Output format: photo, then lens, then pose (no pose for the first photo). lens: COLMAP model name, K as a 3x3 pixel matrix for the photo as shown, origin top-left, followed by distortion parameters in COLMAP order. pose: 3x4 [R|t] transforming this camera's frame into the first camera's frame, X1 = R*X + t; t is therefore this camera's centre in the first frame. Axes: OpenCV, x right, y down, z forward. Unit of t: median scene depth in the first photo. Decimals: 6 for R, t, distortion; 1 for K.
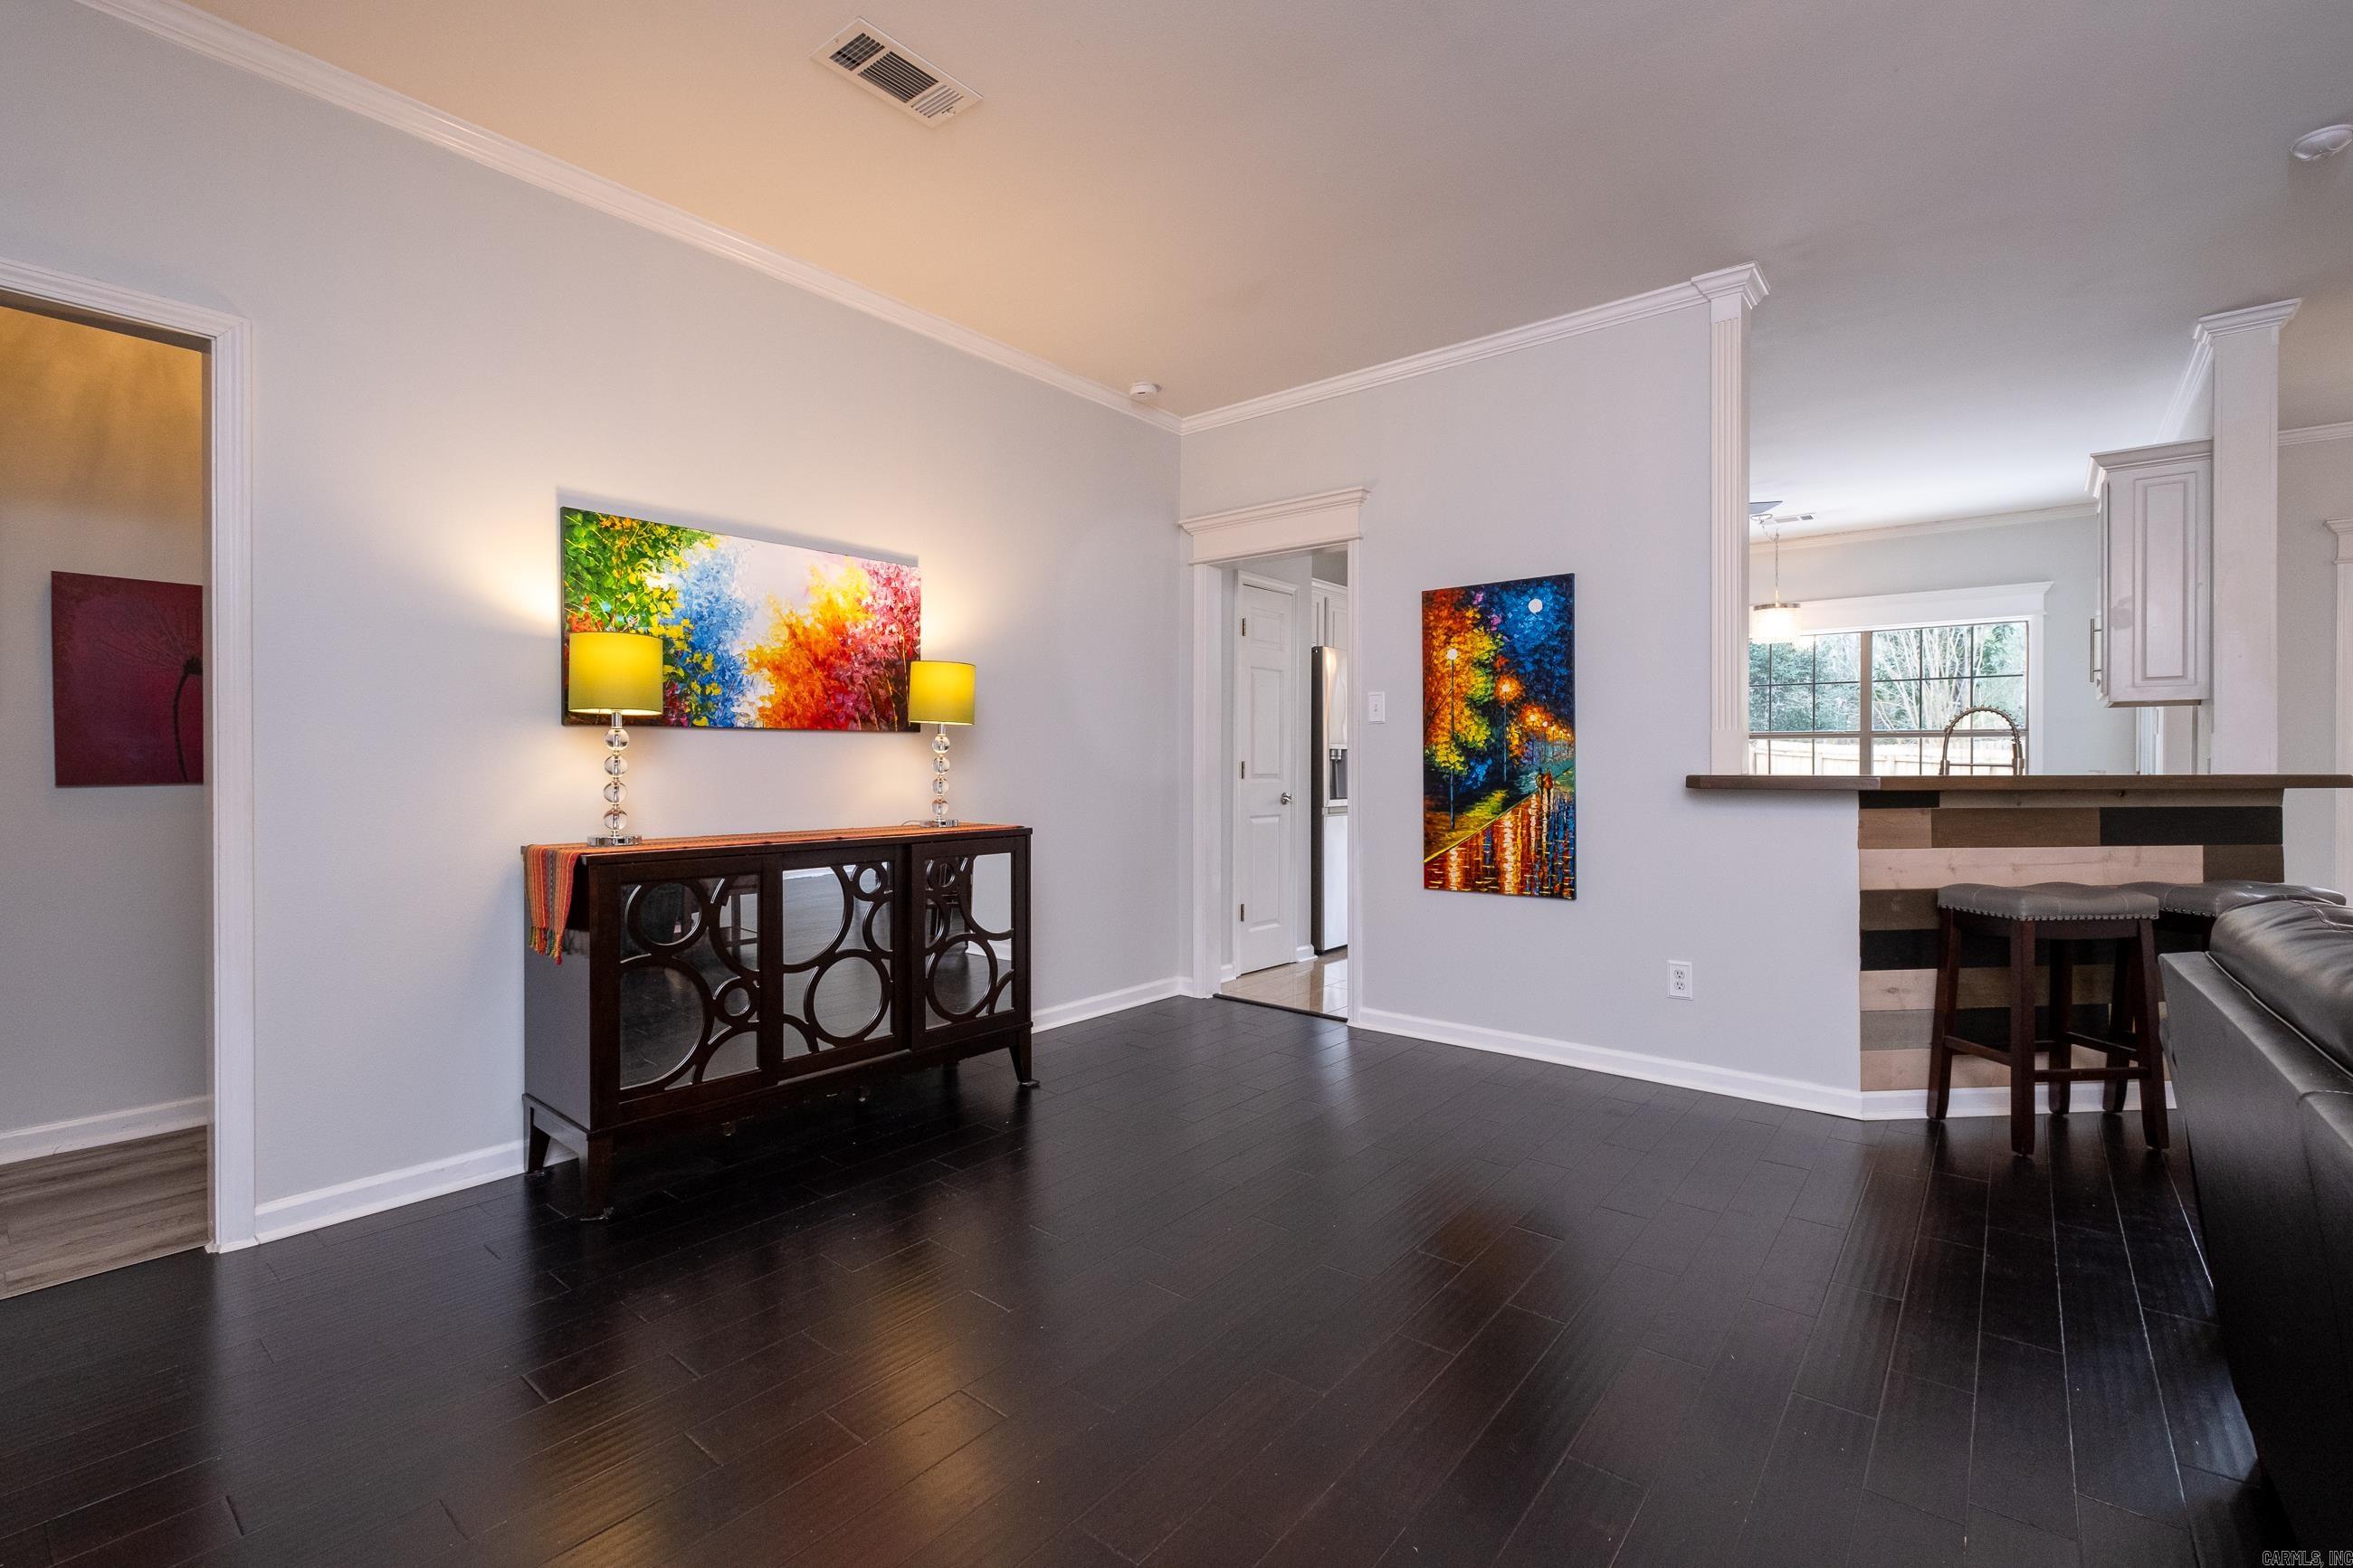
lens RADIAL K [[1040.6, 0, 1174.4], [0, 1040.6, 765.3], [0, 0, 1]] dist [-0.007312, -0.000192]
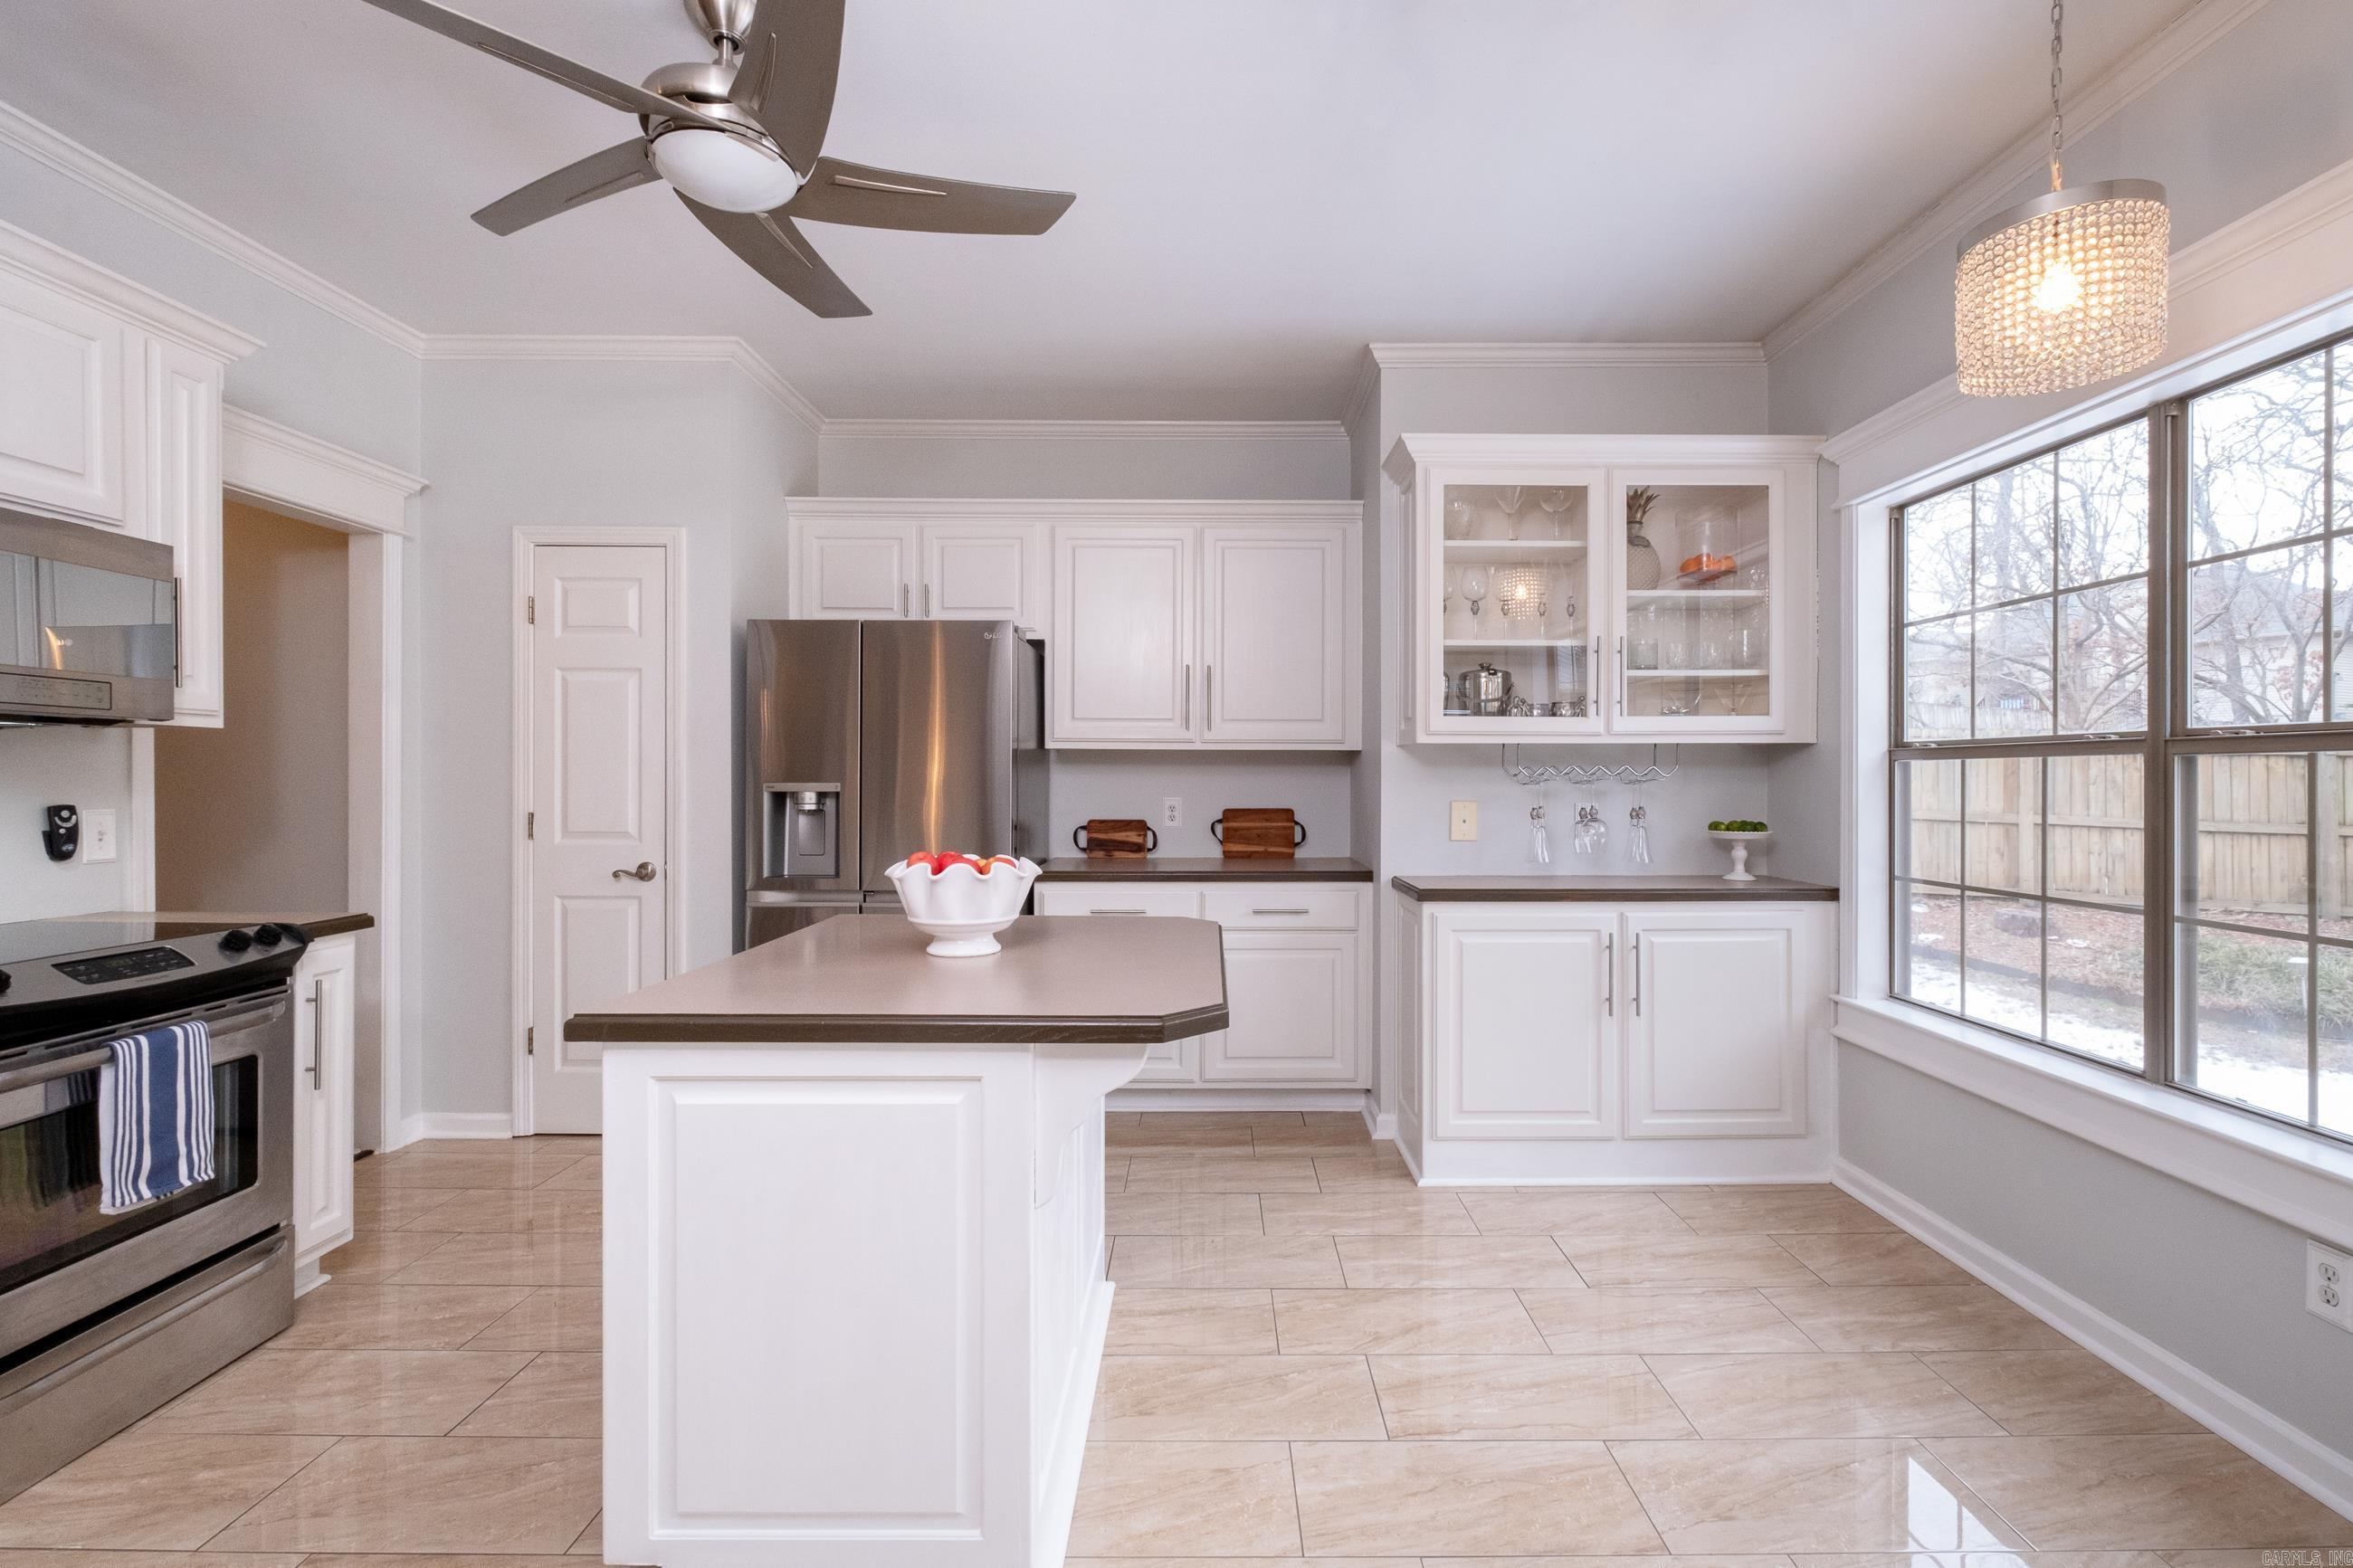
lens RADIAL K [[1060.3, 0, 1214.8], [0, 1060.3, 782.7], [0, 0, 1]] dist [-0.000761, 0.000040]
pose [[0.632522, 0.004590, -0.774529, 1.278106], [-0.003504, 0.999989, 0.003064, -0.038492], [0.774534, 0.000776, 0.632531, 1.347937]]
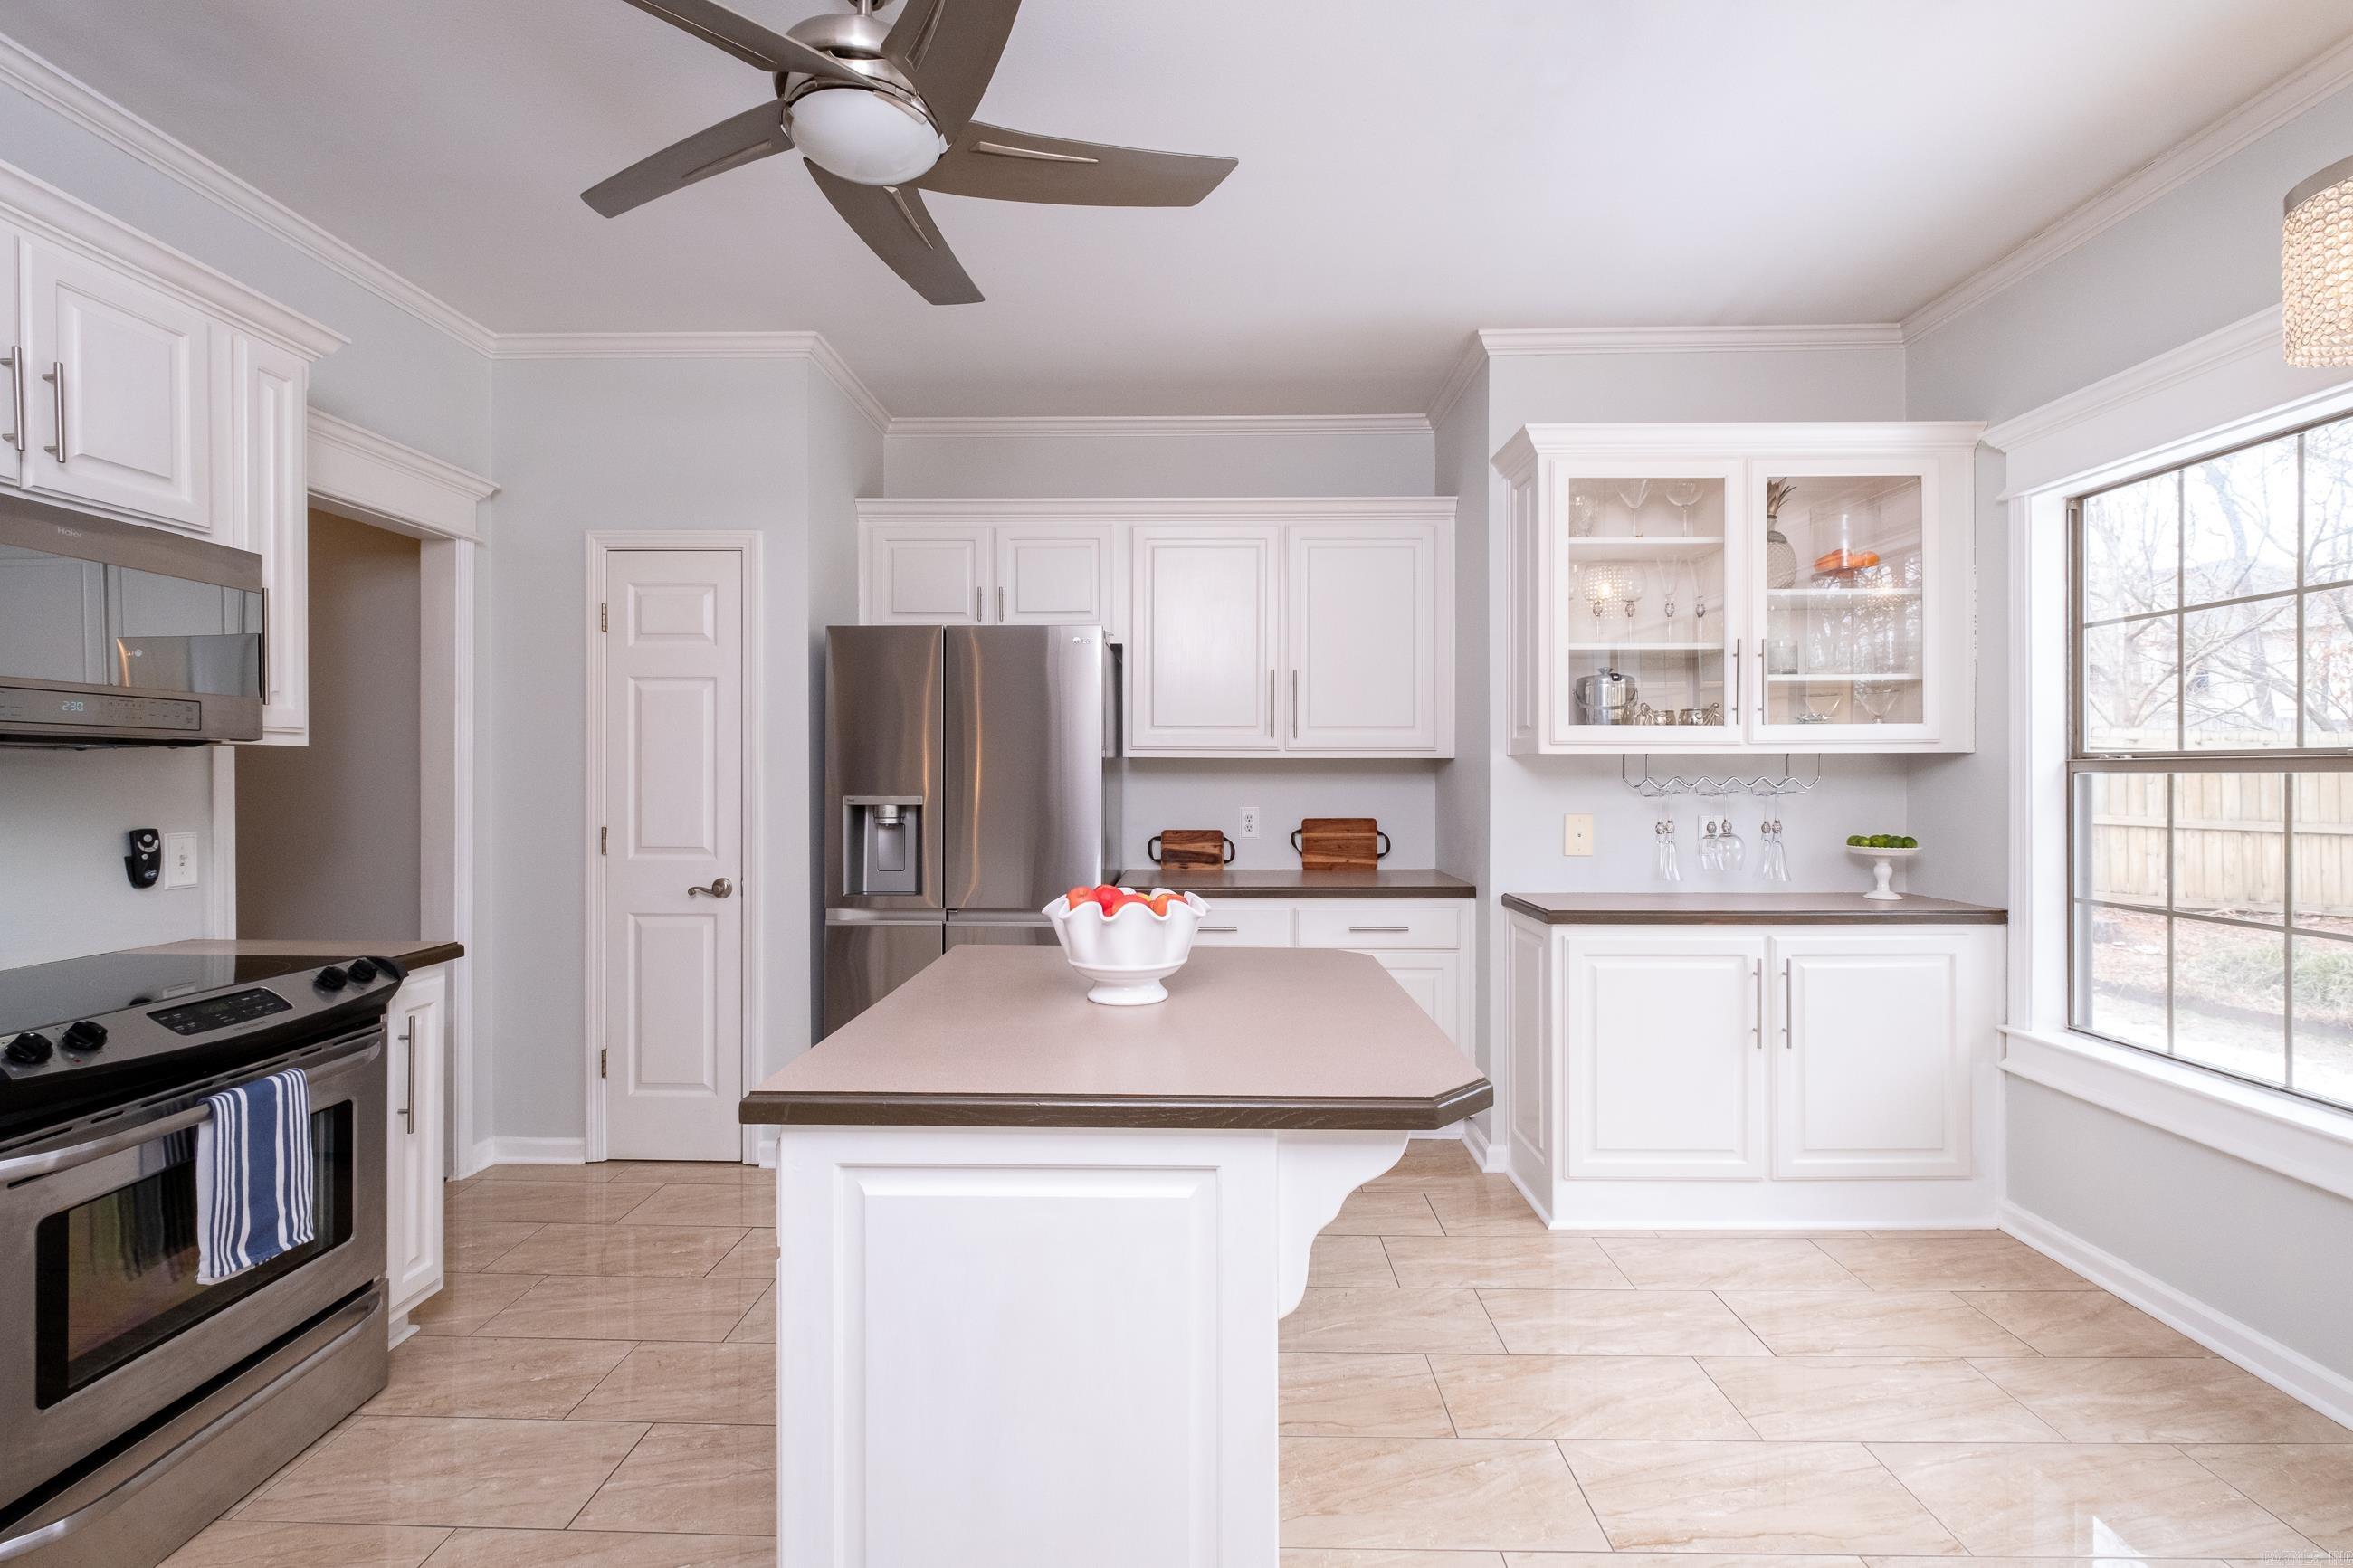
lens RADIAL K [[1043.2, 0, 1183.5], [0, 1043.2, 776.5], [0, 0, 1]] dist [-0.002456, 0.000368]
pose [[0.612506, 0.001918, -0.790464, 1.169443], [-0.001172, 0.999998, 0.001517, -0.053113], [0.790465, -0.000003, 0.612507, 1.316512]]
